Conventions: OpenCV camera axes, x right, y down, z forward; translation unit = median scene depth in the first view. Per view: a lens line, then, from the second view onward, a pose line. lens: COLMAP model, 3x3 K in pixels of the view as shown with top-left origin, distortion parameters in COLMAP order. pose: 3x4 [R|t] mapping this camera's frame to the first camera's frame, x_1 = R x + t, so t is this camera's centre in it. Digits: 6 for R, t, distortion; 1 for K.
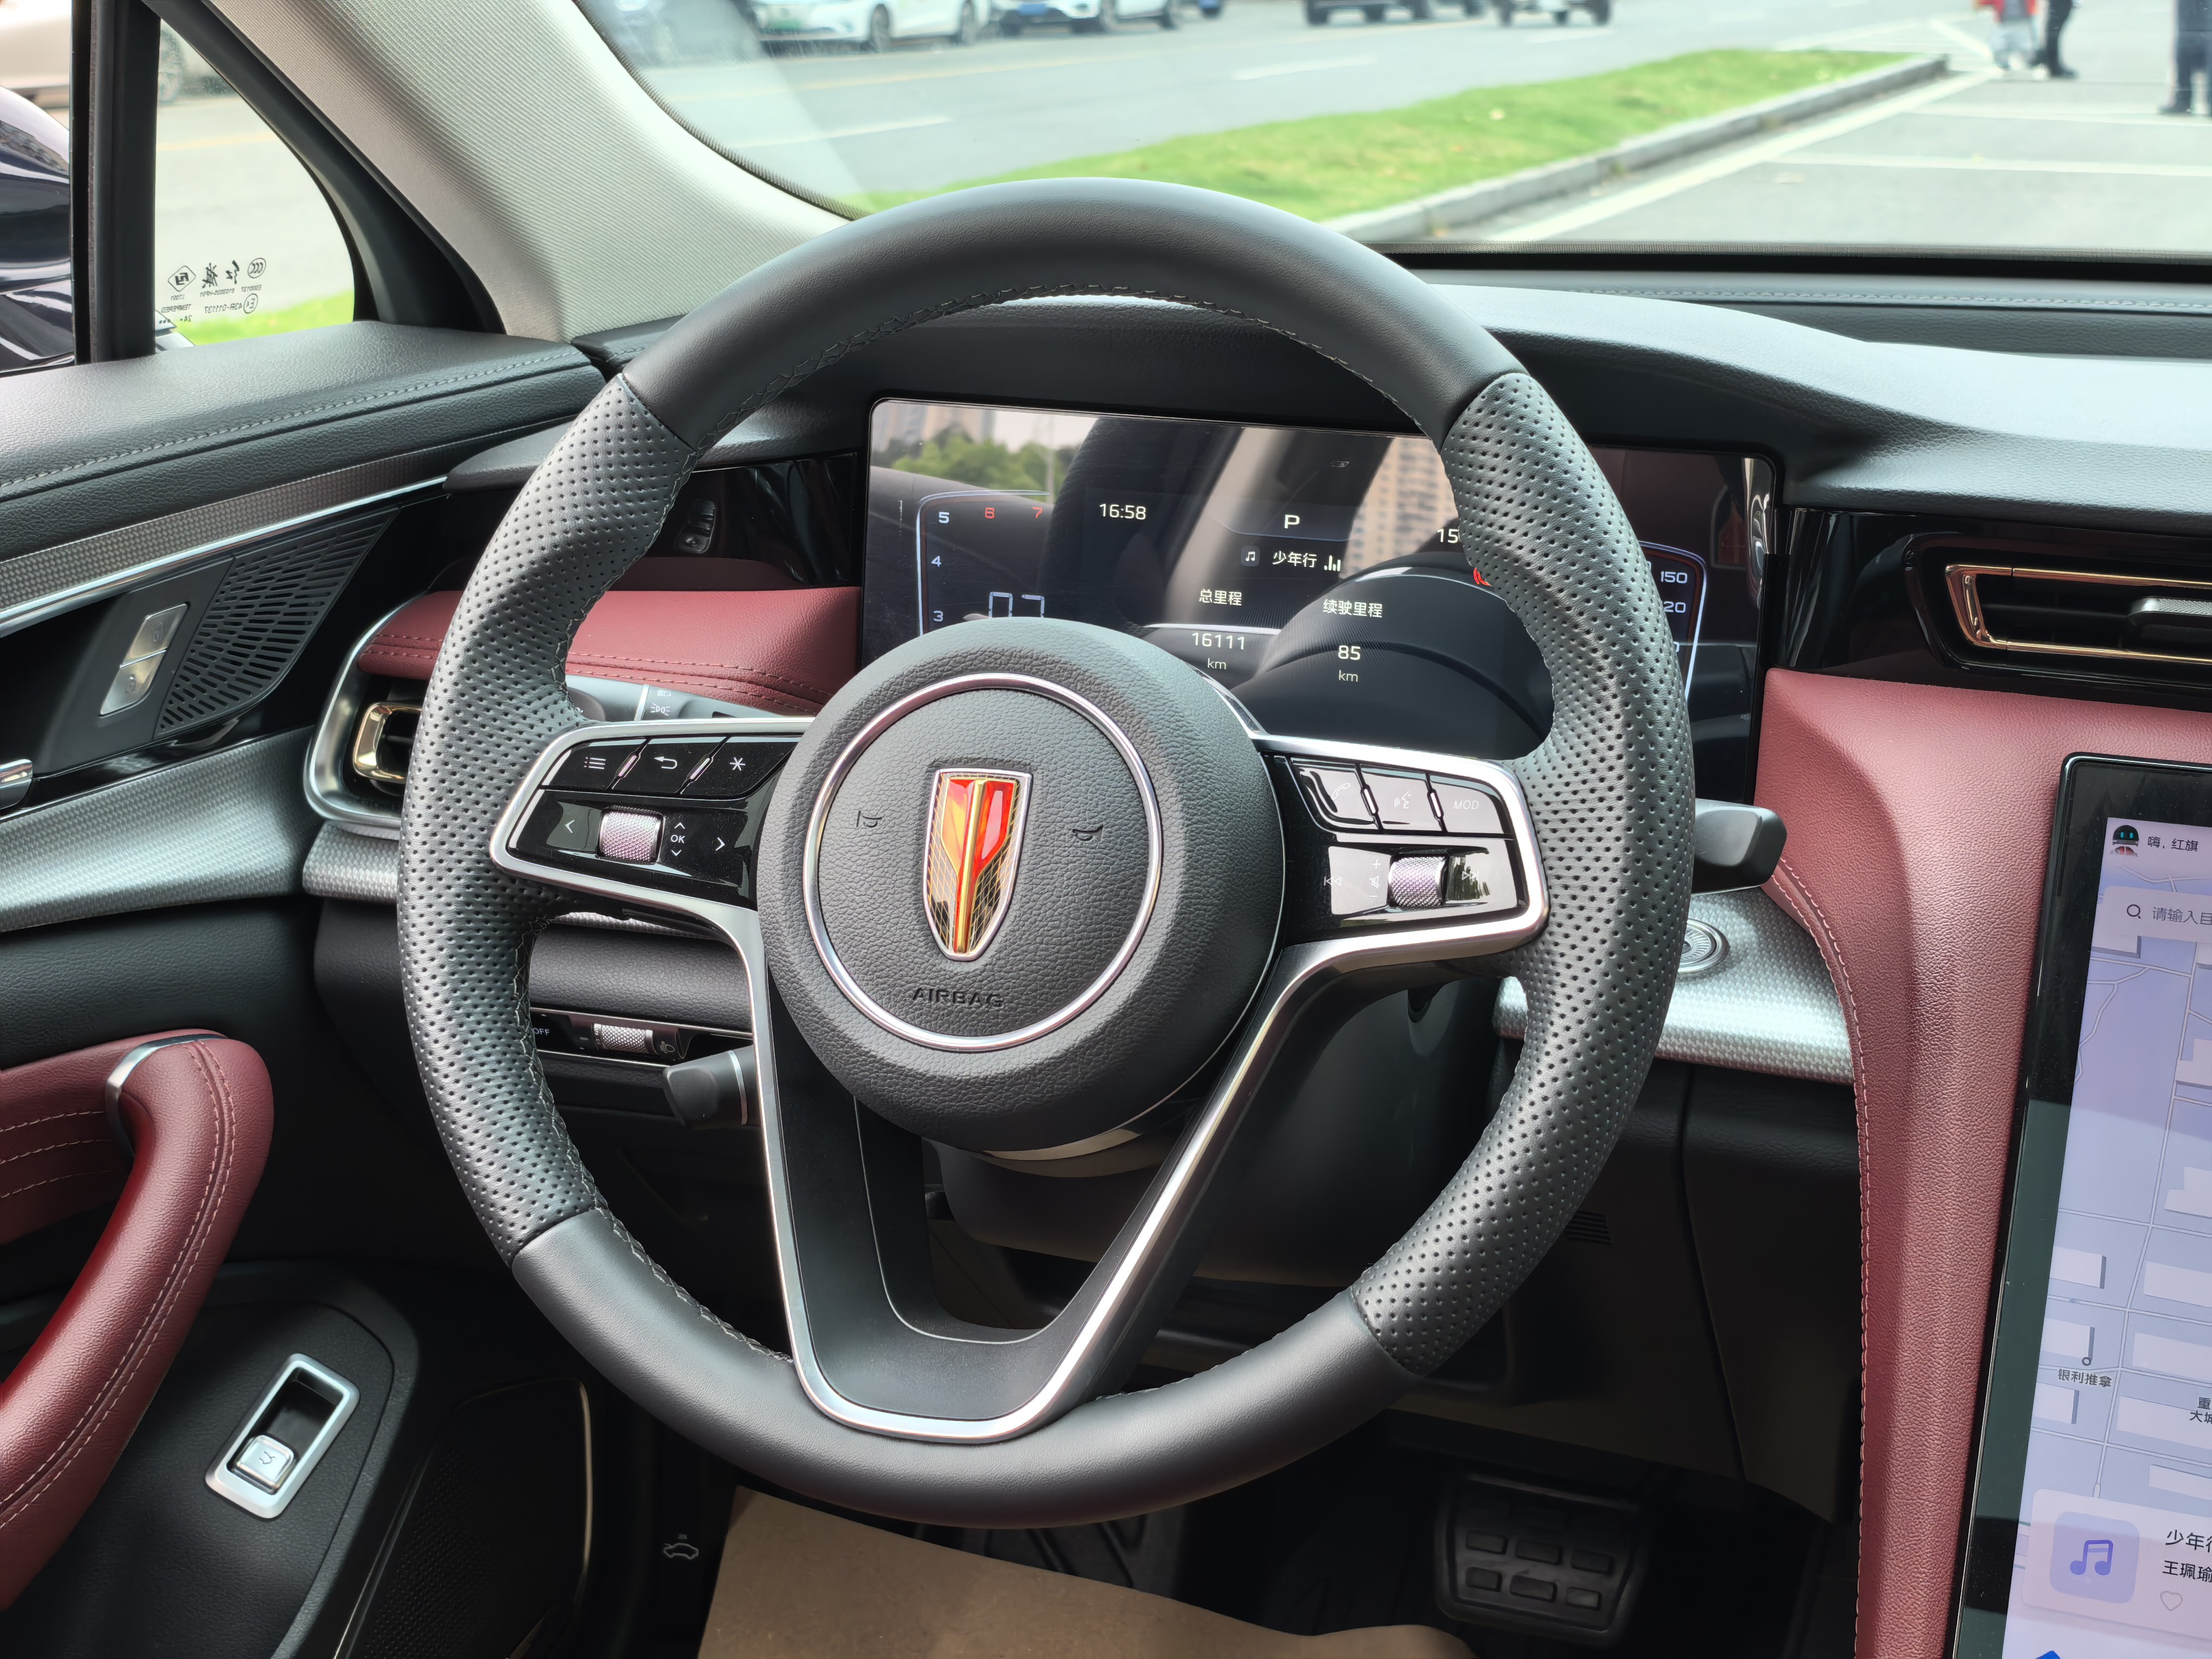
lens RADIAL K [[3178.6, 0, 1106.8], [0, 3178.6, 851.7], [0, 0, 1]] dist [0.044492, 0.000000]
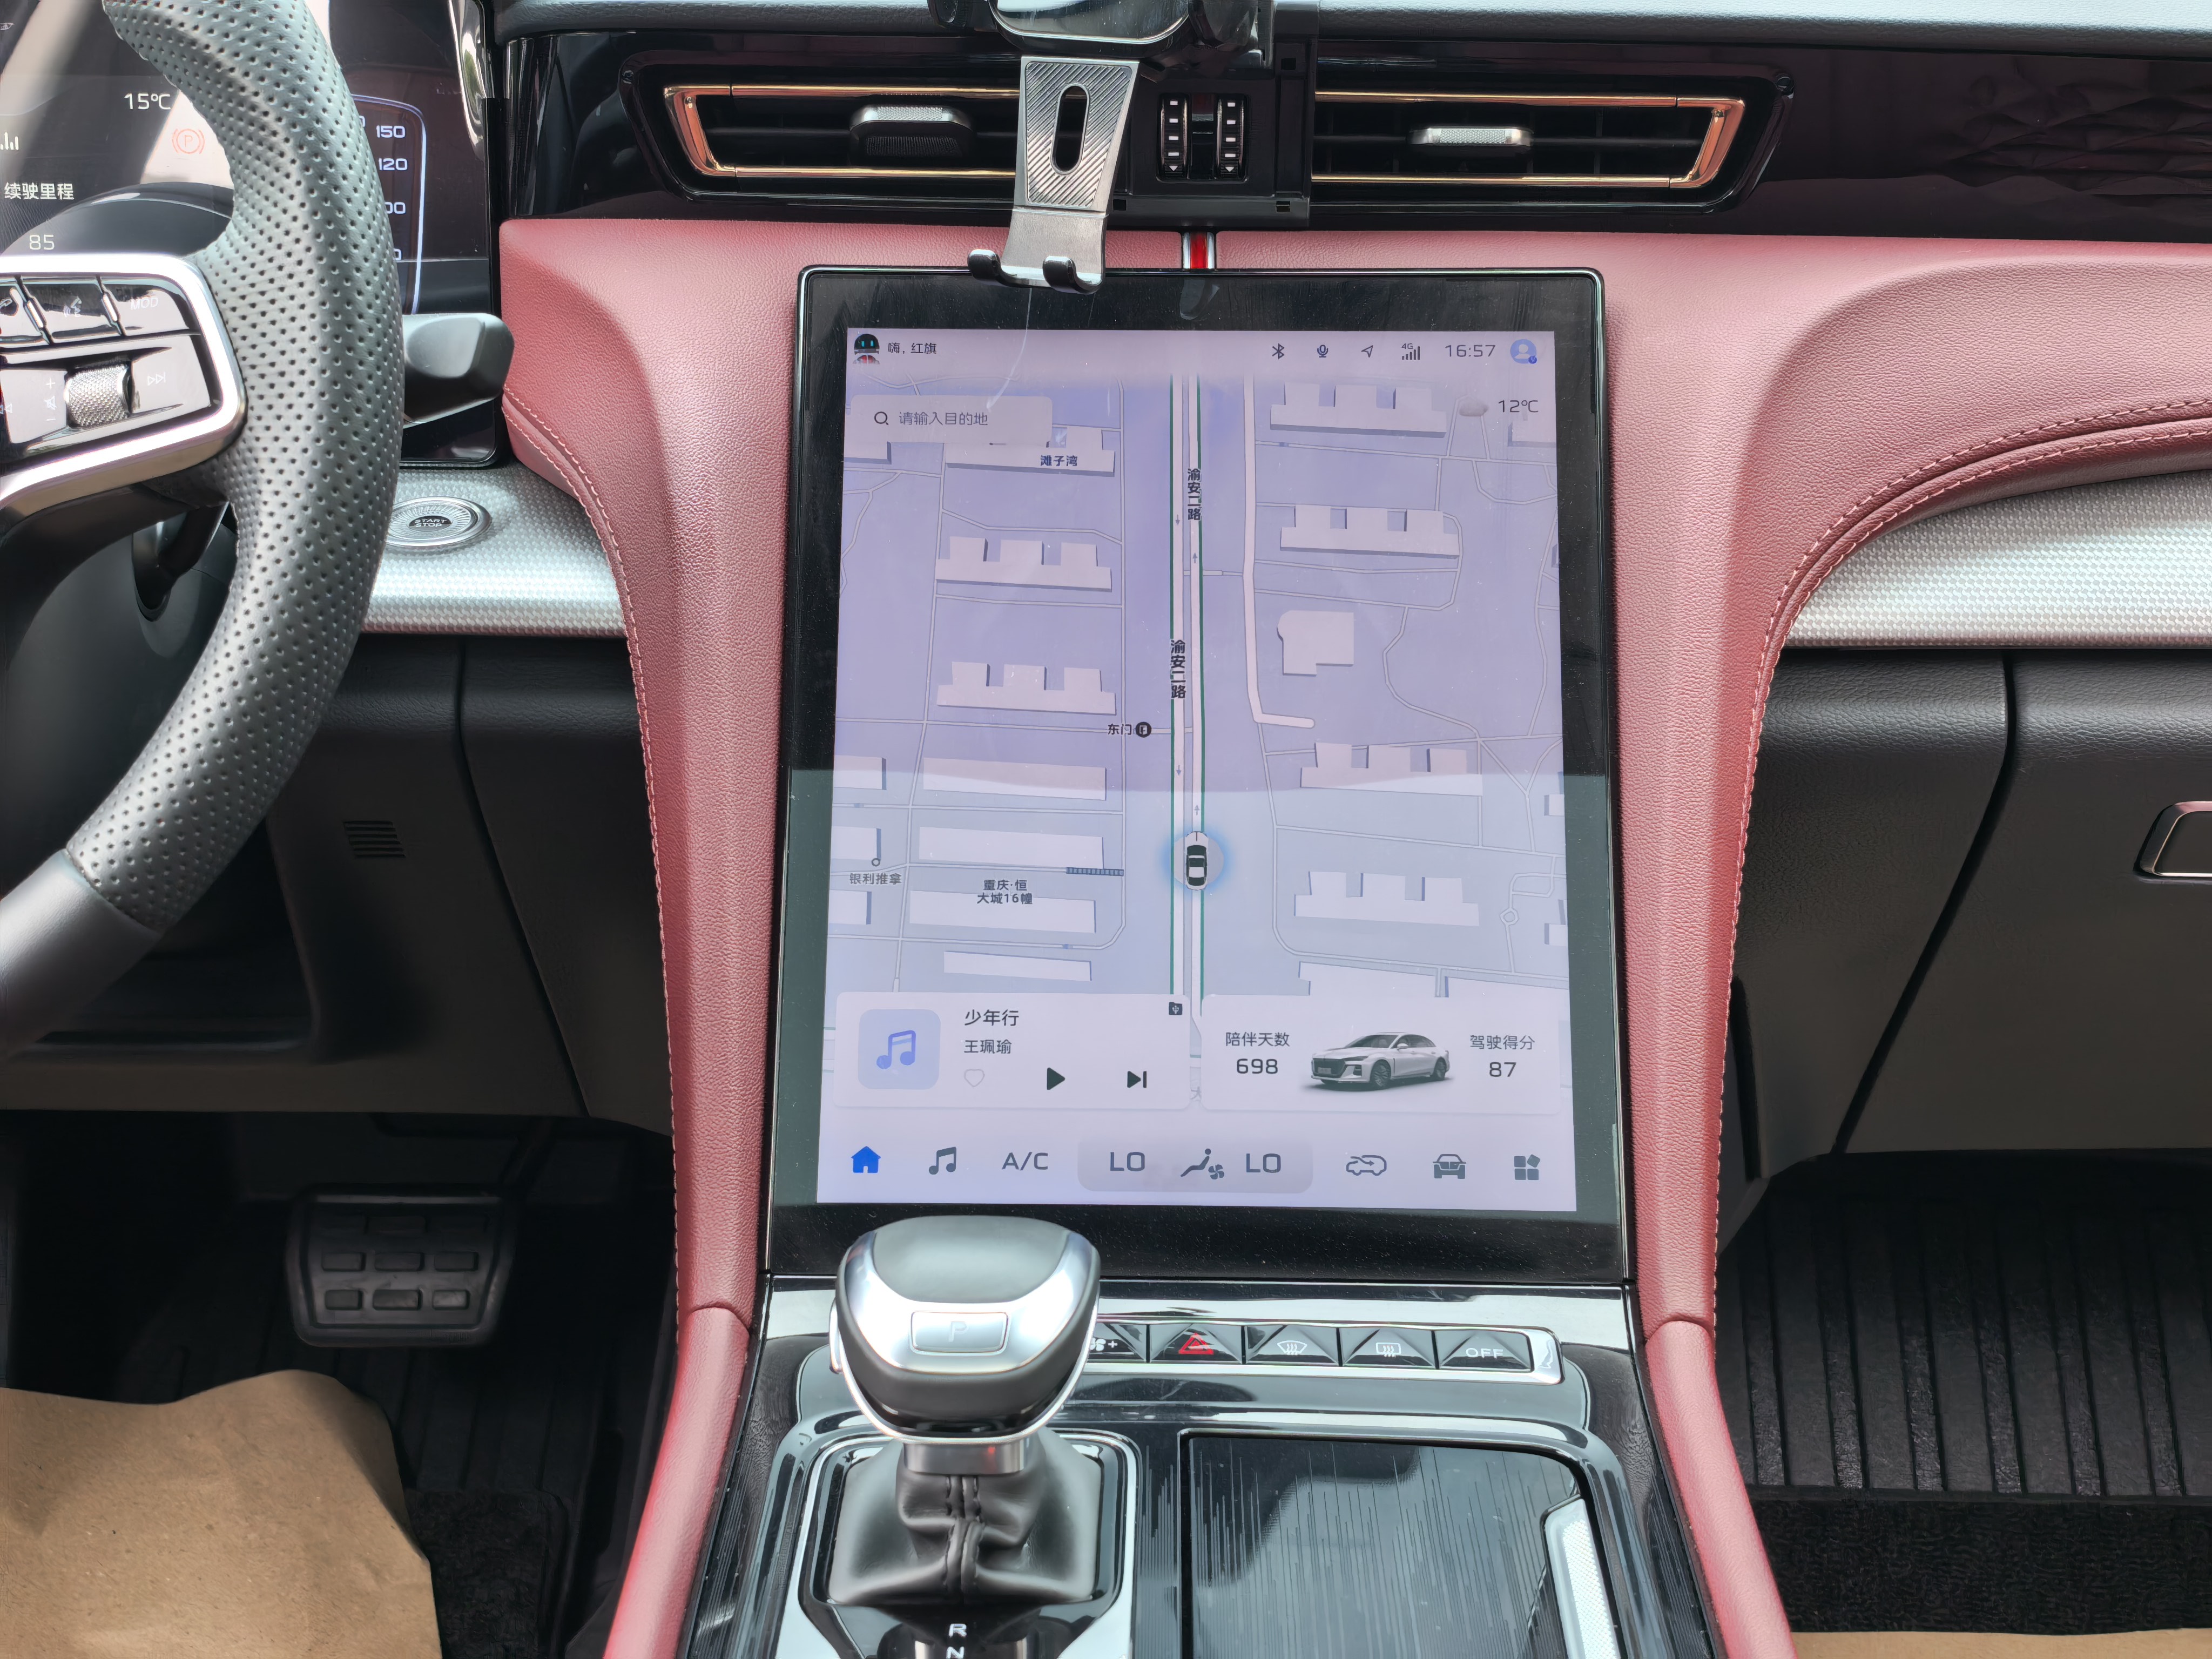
lens RADIAL K [[3178.6, 0, 1098.6], [0, 3178.6, 794.6], [0, 0, 1]] dist [0.044492, 0.000000]
pose [[0.937245, -0.105452, 0.332343, 0.045762], [0.099129, 0.994424, 0.035973, 0.104715], [-0.334283, -0.000770, 0.942472, 0.052718]]
